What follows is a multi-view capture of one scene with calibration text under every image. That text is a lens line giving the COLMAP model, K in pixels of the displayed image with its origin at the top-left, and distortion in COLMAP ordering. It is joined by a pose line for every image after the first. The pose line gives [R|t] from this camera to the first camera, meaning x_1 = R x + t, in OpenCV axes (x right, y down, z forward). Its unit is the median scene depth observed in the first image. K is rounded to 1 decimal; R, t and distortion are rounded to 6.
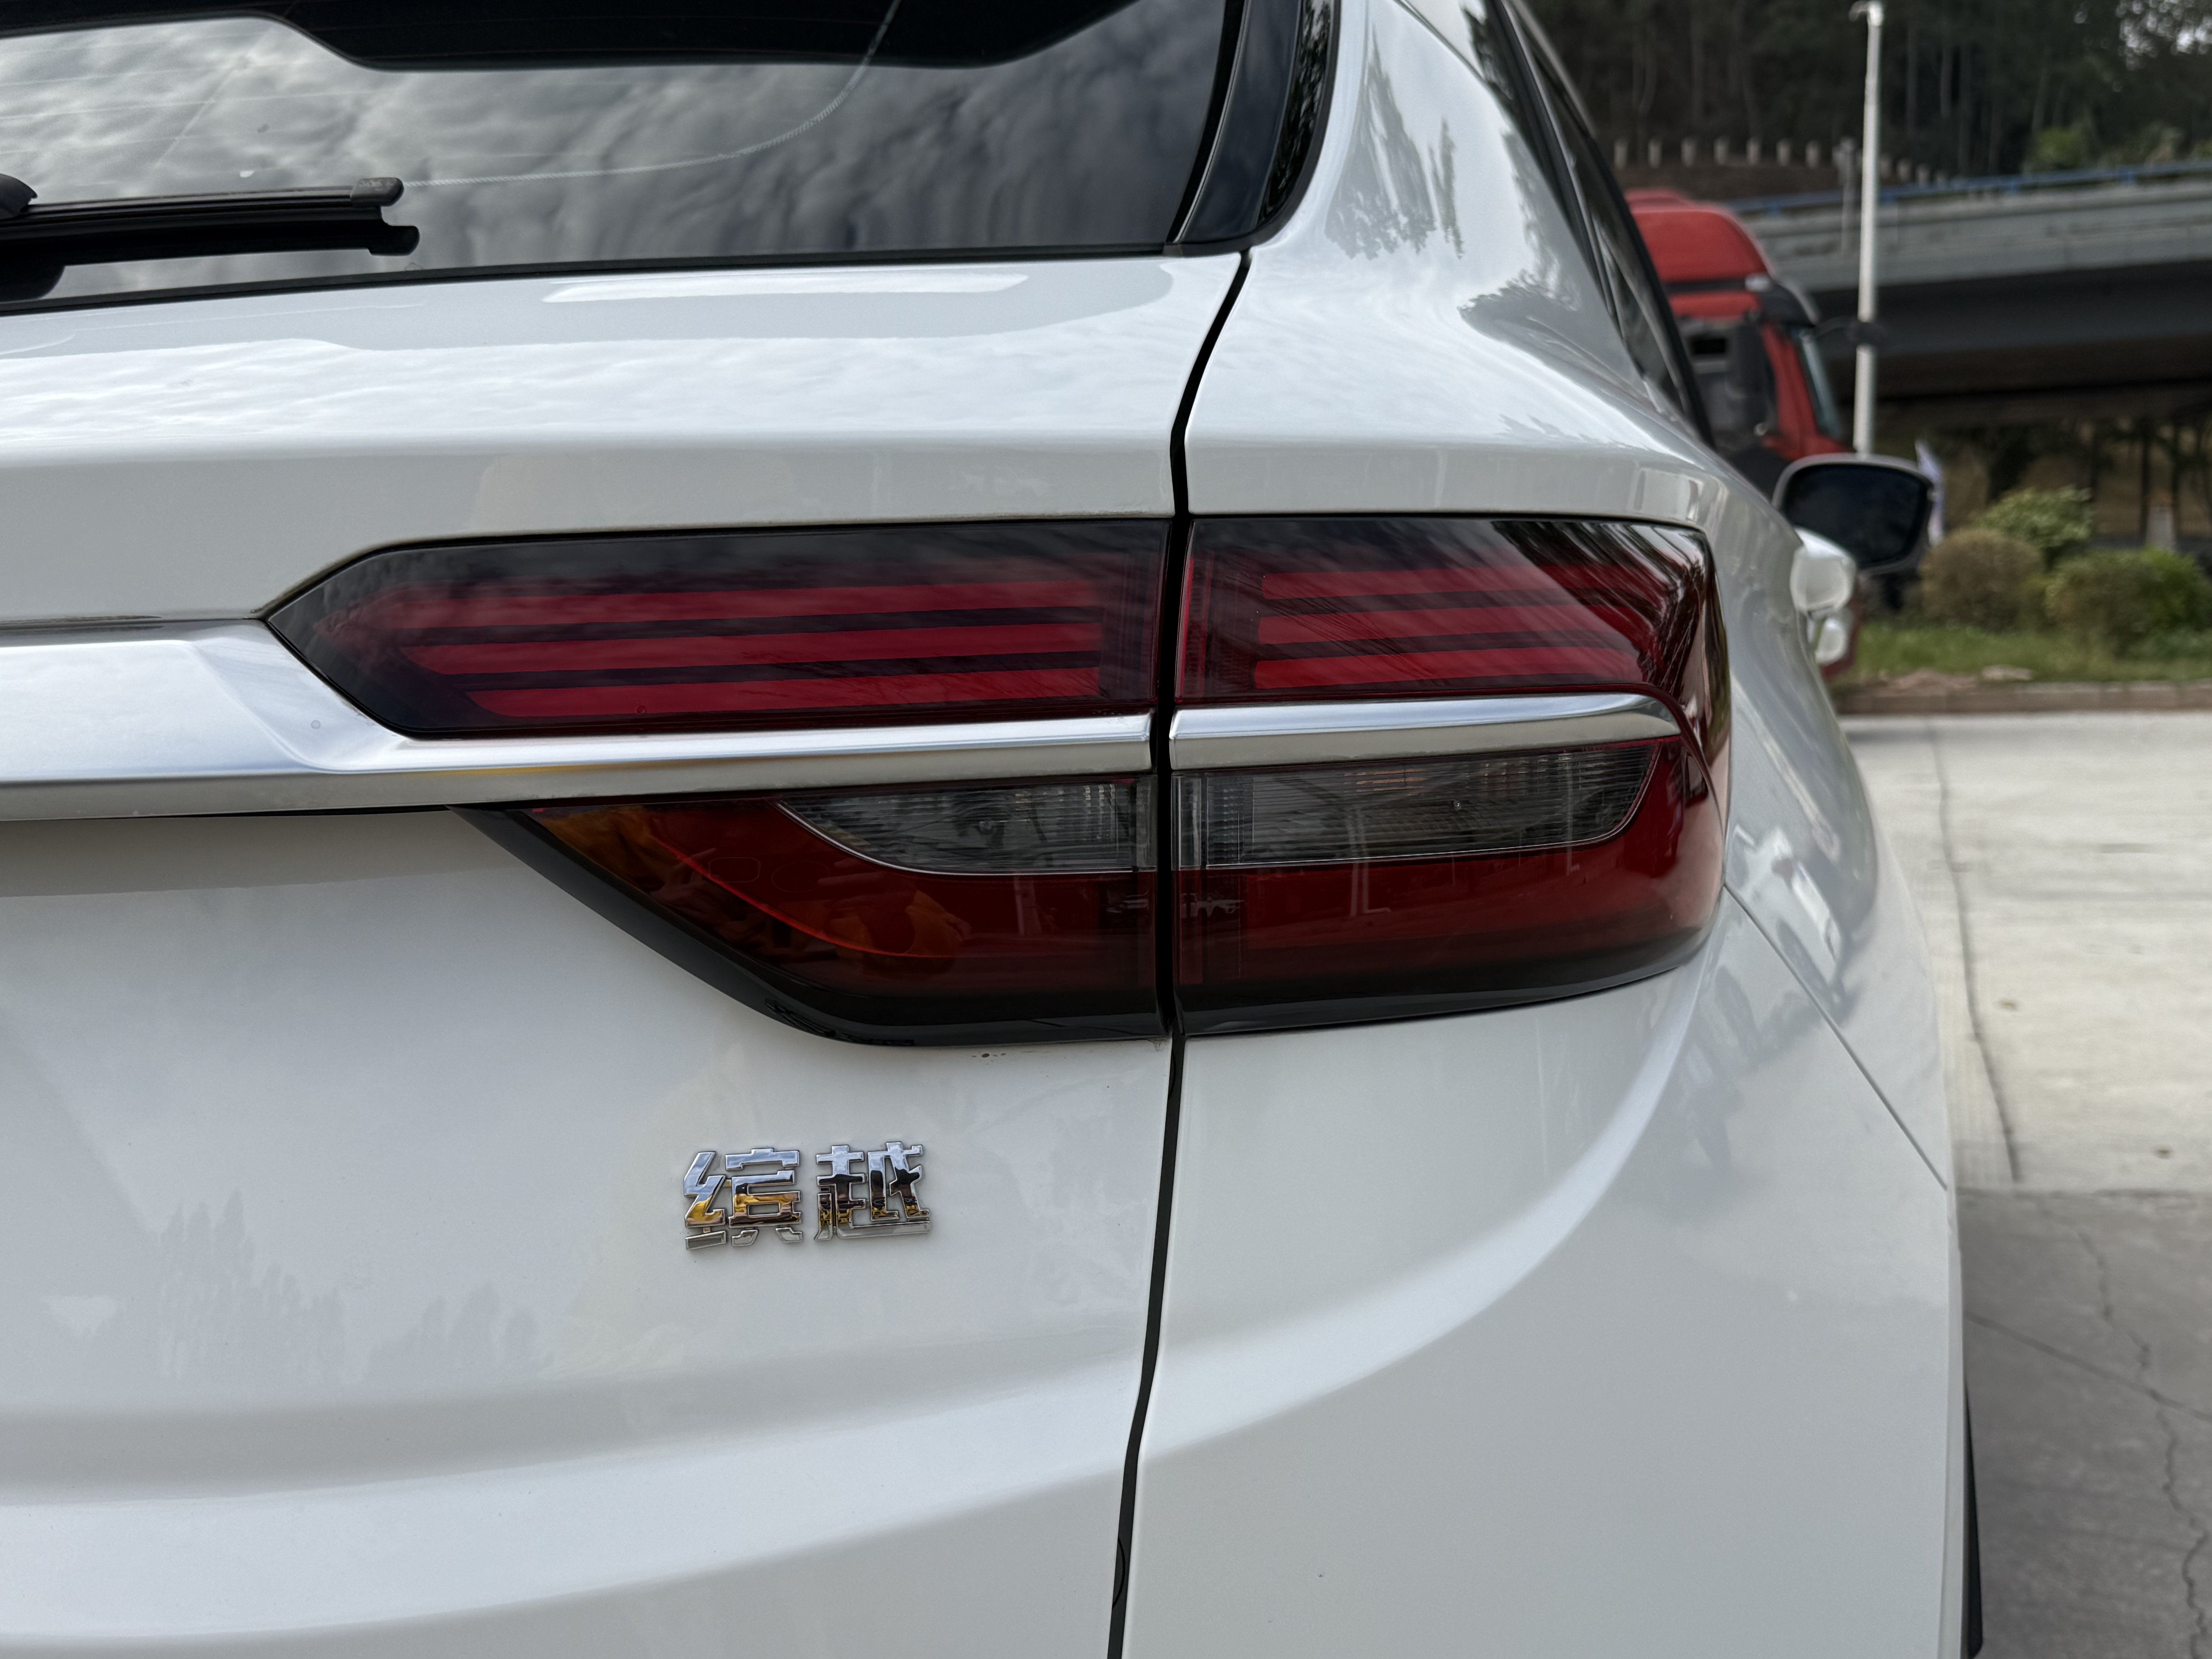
lens RADIAL K [[2202.9, 0, 1098.8], [0, 2202.9, 822.3], [0, 0, 1]] dist [0.180924, -0.398503]
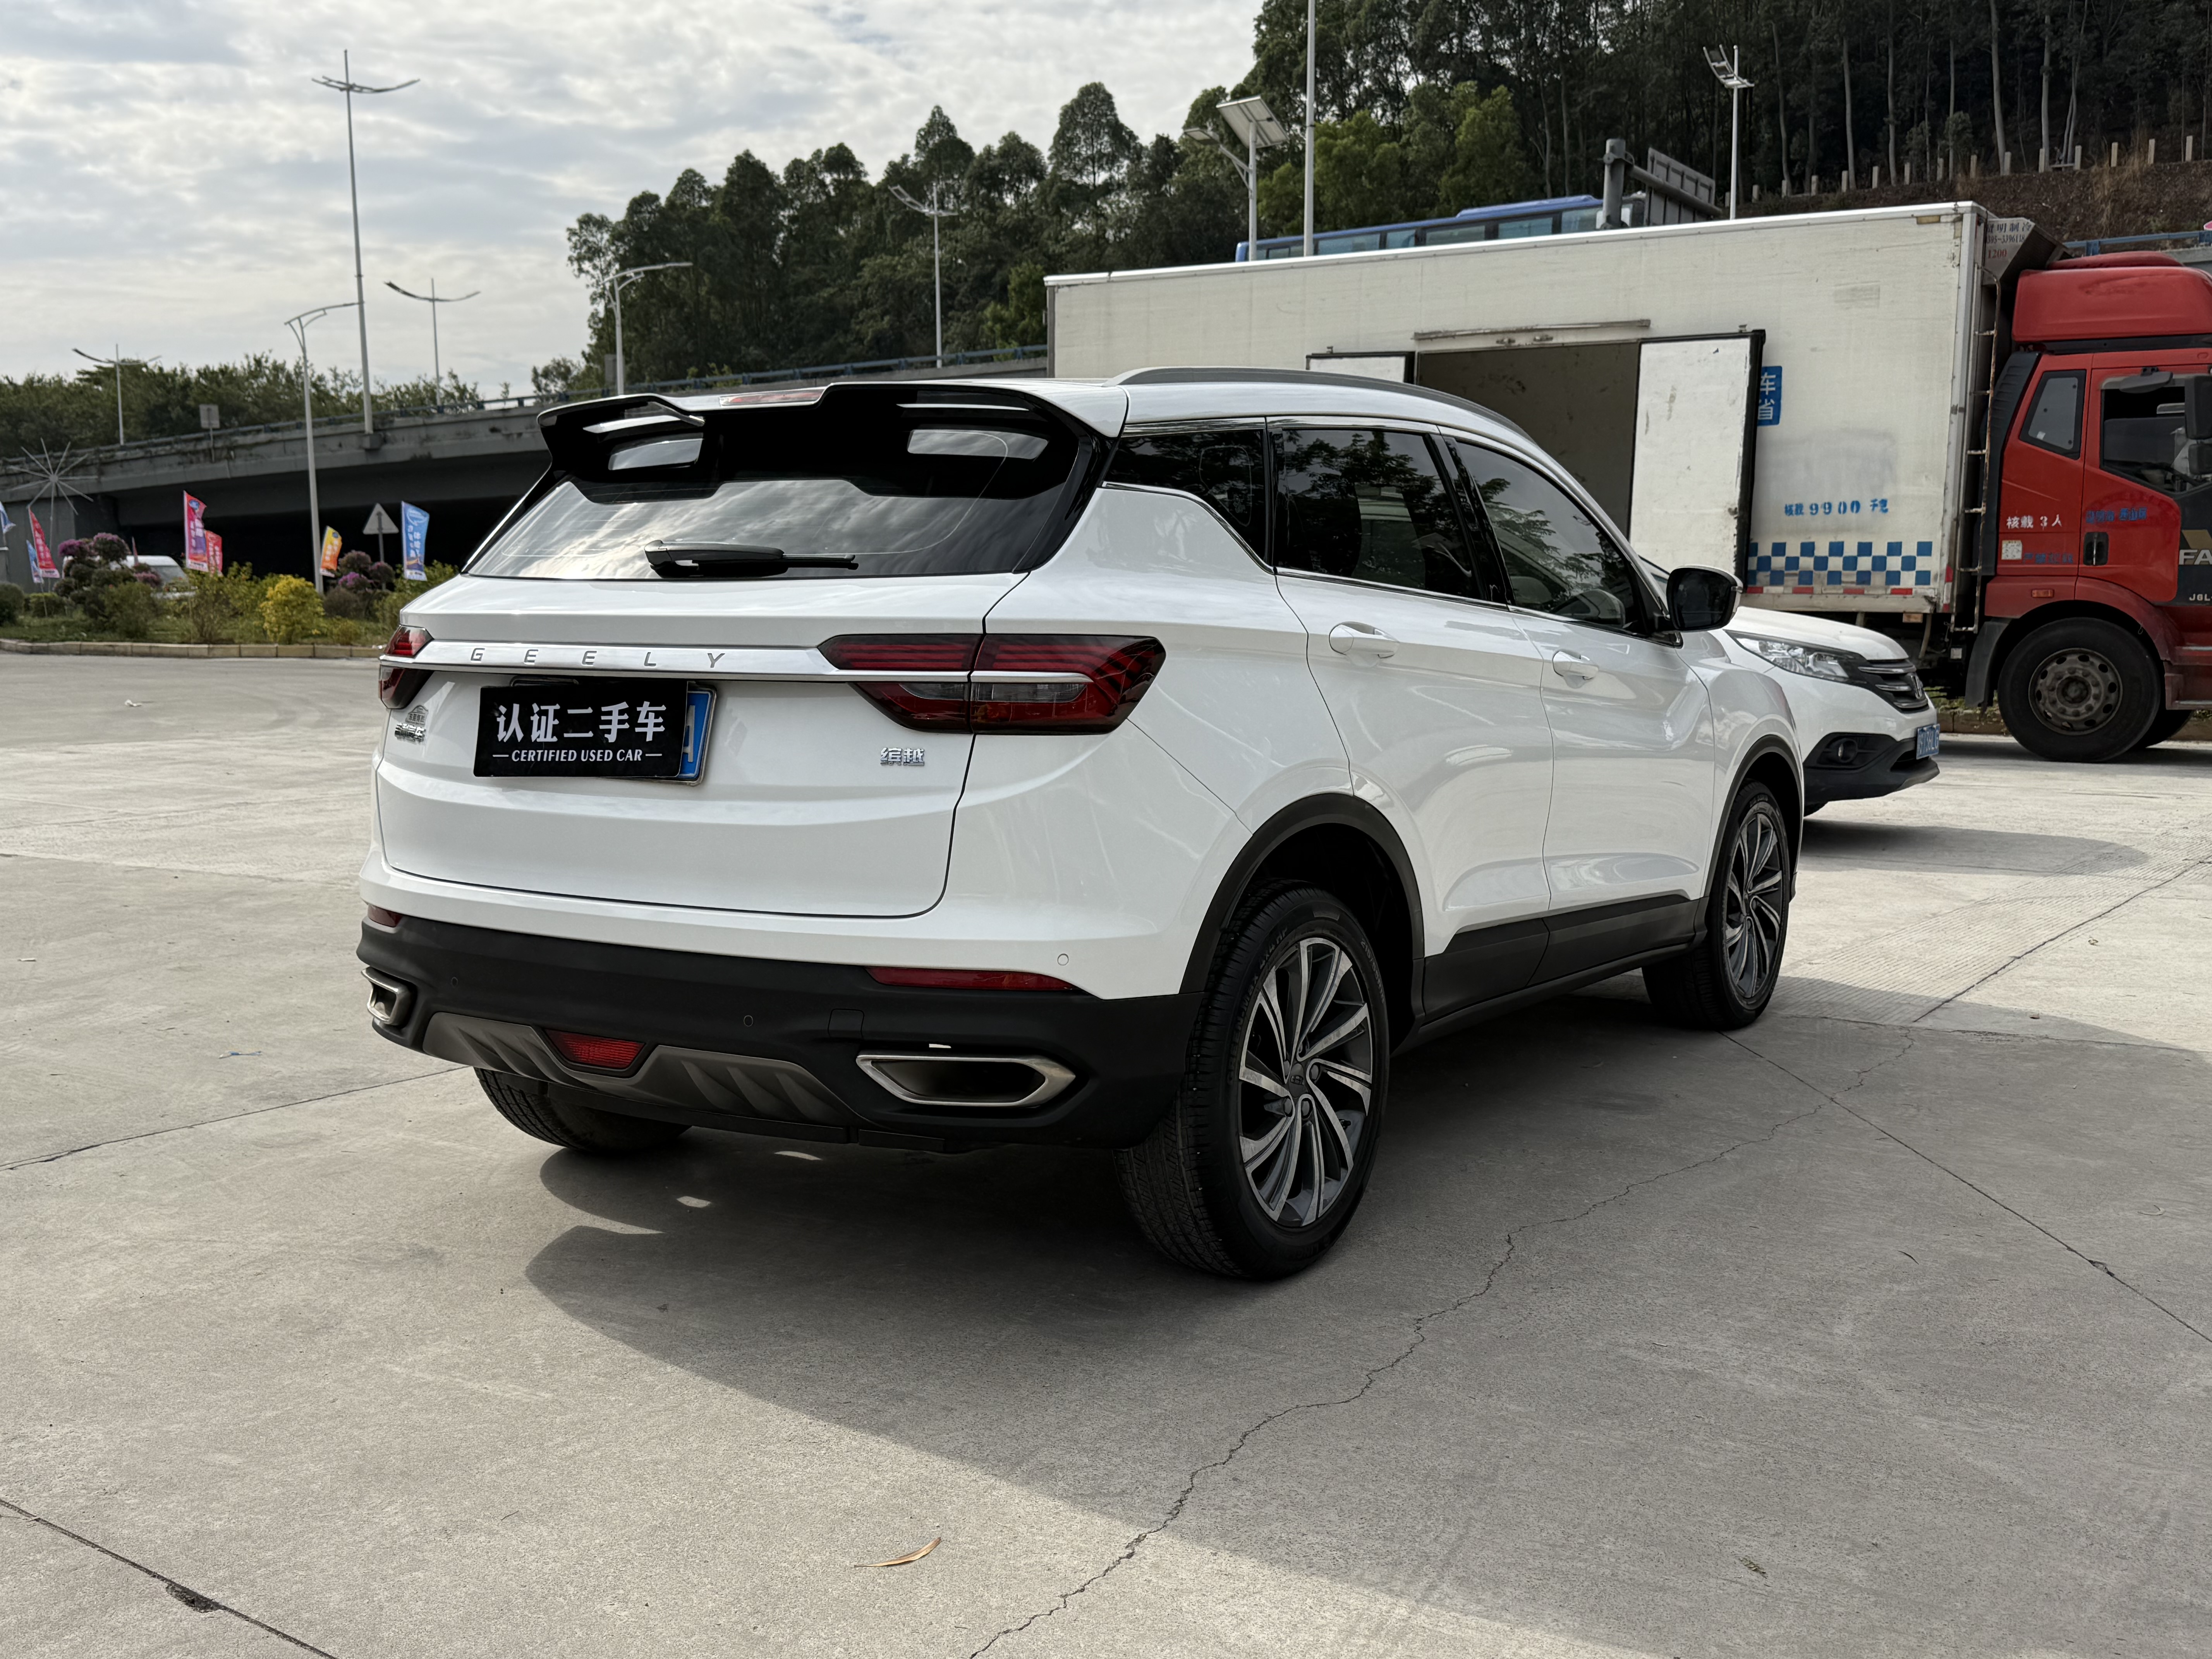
lens RADIAL K [[2201.2, 0, 1106.0], [0, 2201.2, 829.5], [0, 0, 1]] dist [0.139973, -0.262858]
pose [[0.959472, 0.063341, -0.274593, 0.041491], [-0.061130, 0.997992, 0.016611, 0.005075], [0.275094, 0.000848, 0.961417, -0.091547]]
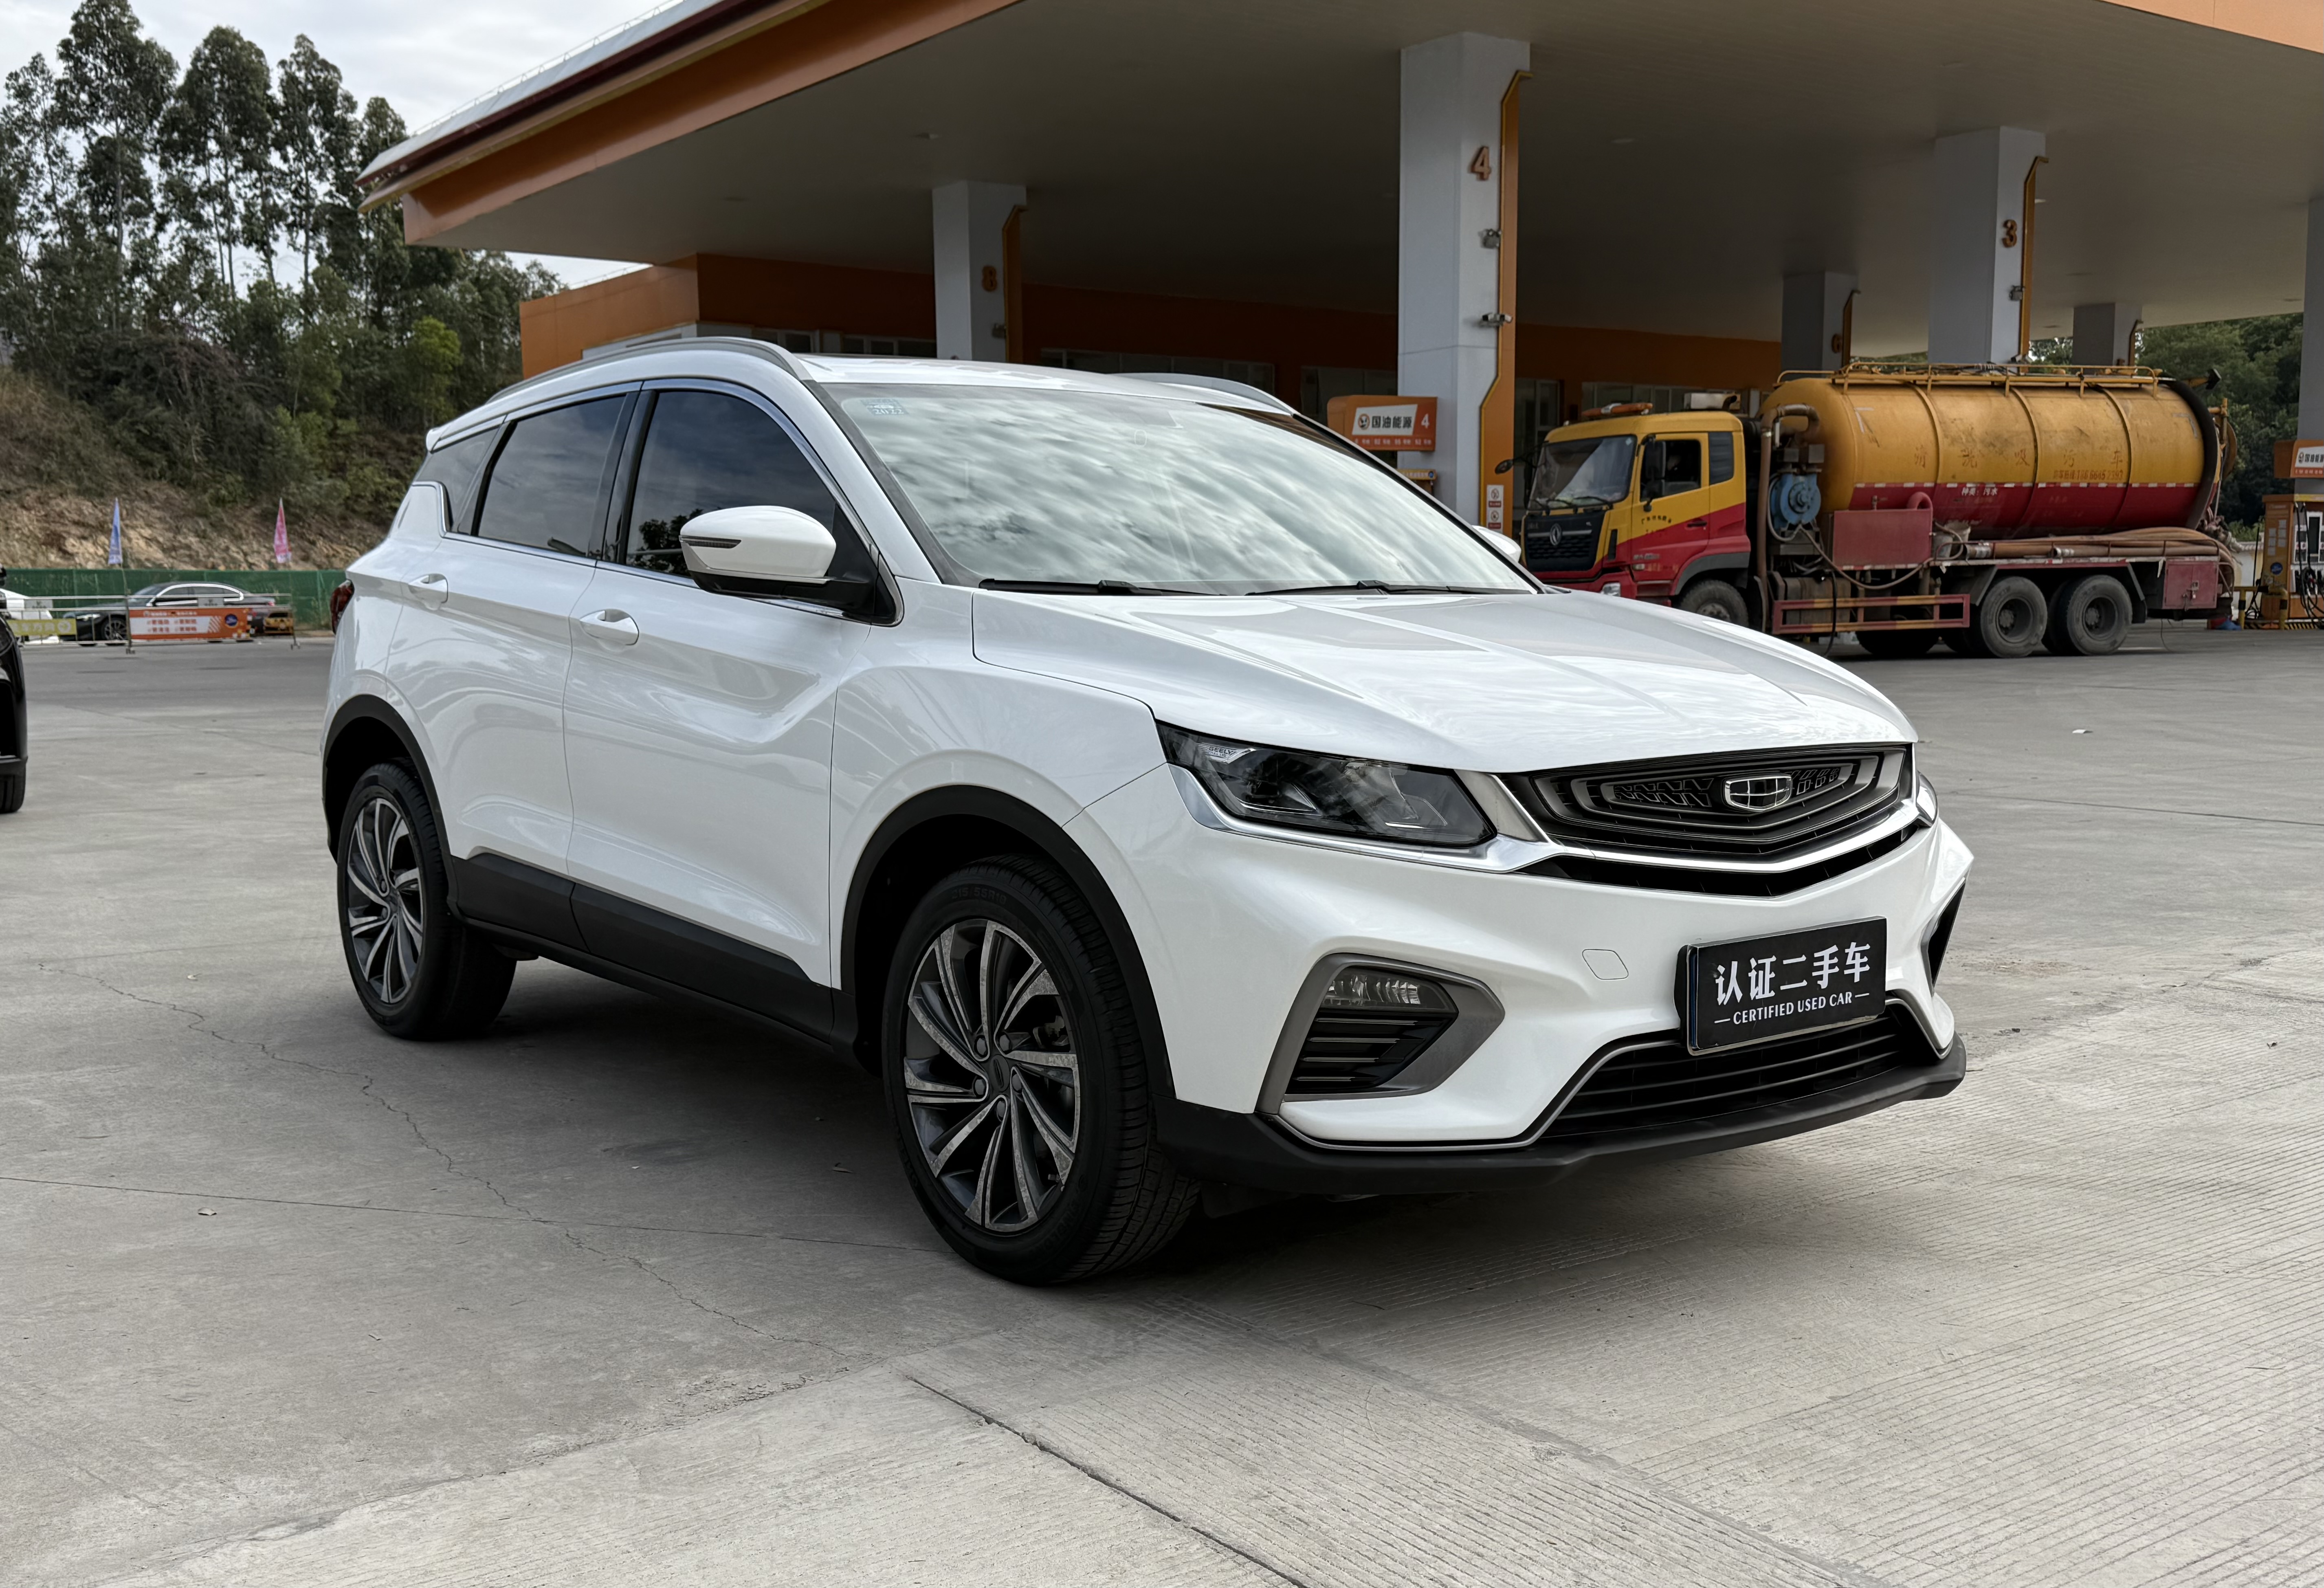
lens RADIAL K [[2262.4, 0, 1131.1], [0, 2262.4, 870.1], [0, 0, 1]] dist [0.144725, -0.270707]
pose [[-0.579733, 0.134565, -0.803618, 0.141887], [-0.063326, 0.975844, 0.209088, -0.027142], [0.812342, 0.172106, -0.557207, 0.214026]]
